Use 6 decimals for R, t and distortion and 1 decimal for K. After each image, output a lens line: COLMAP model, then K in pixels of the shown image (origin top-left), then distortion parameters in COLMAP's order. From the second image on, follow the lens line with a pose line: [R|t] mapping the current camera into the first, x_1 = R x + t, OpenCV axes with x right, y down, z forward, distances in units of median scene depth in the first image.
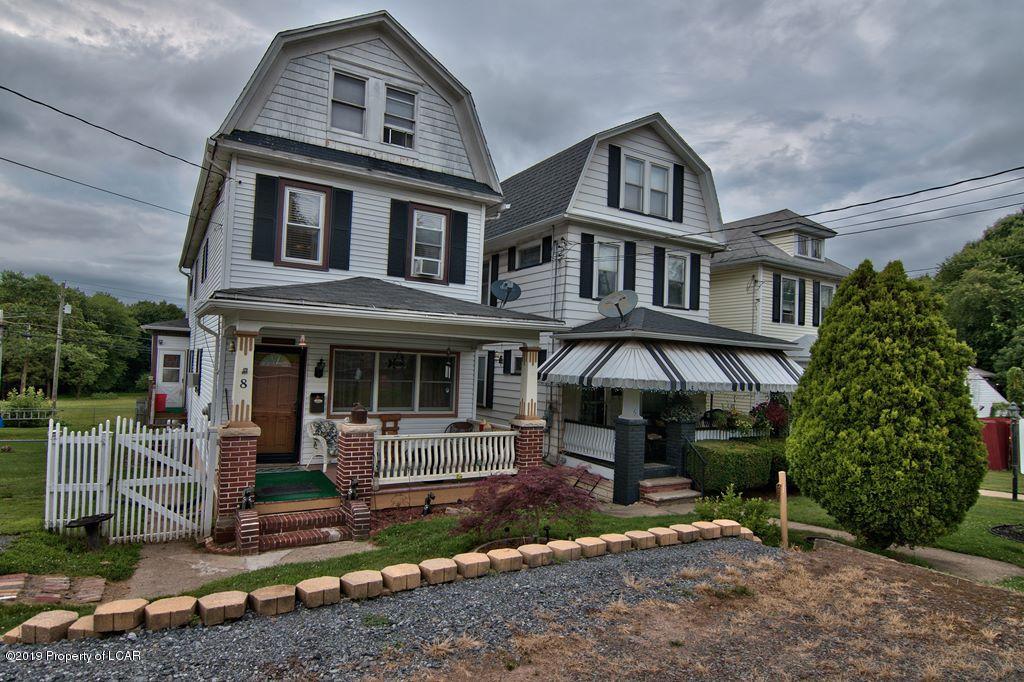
lens RADIAL K [[577.4, 0, 509.6], [0, 577.4, 345.4], [0, 0, 1]] dist [-0.009107, -0.007924]
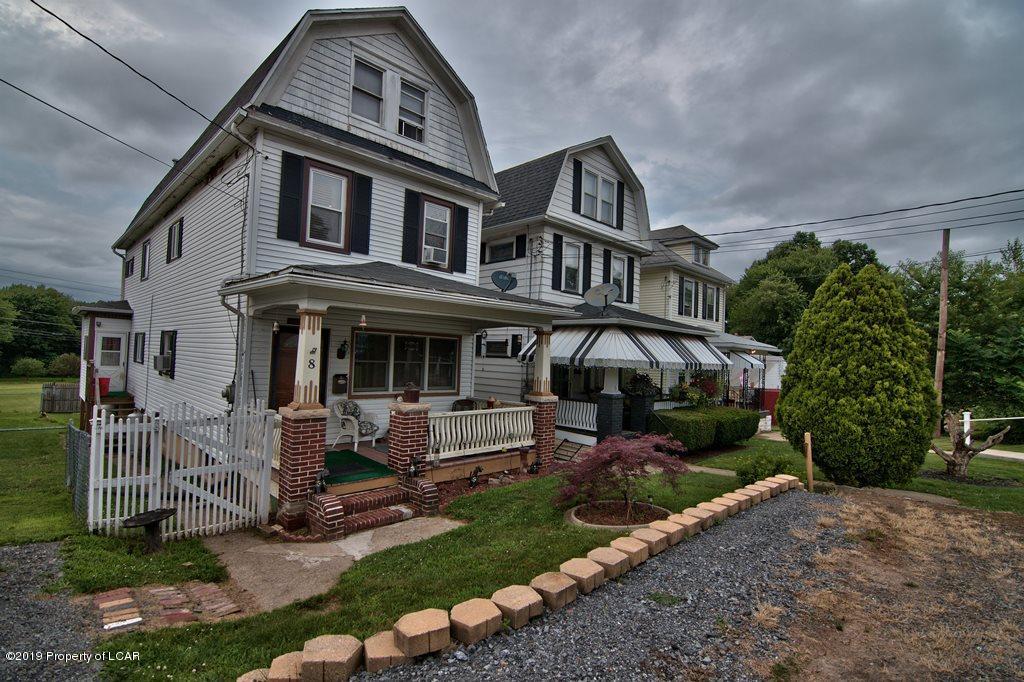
lens RADIAL K [[489.2, 0, 513.4], [0, 489.2, 342.1], [0, 0, 1]] dist [-0.012002, -0.007237]
pose [[0.971548, 0.005480, 0.236779, -0.247987], [-0.009272, 0.999846, 0.014902, 0.011063], [-0.236661, -0.016674, 0.971449, 0.095410]]
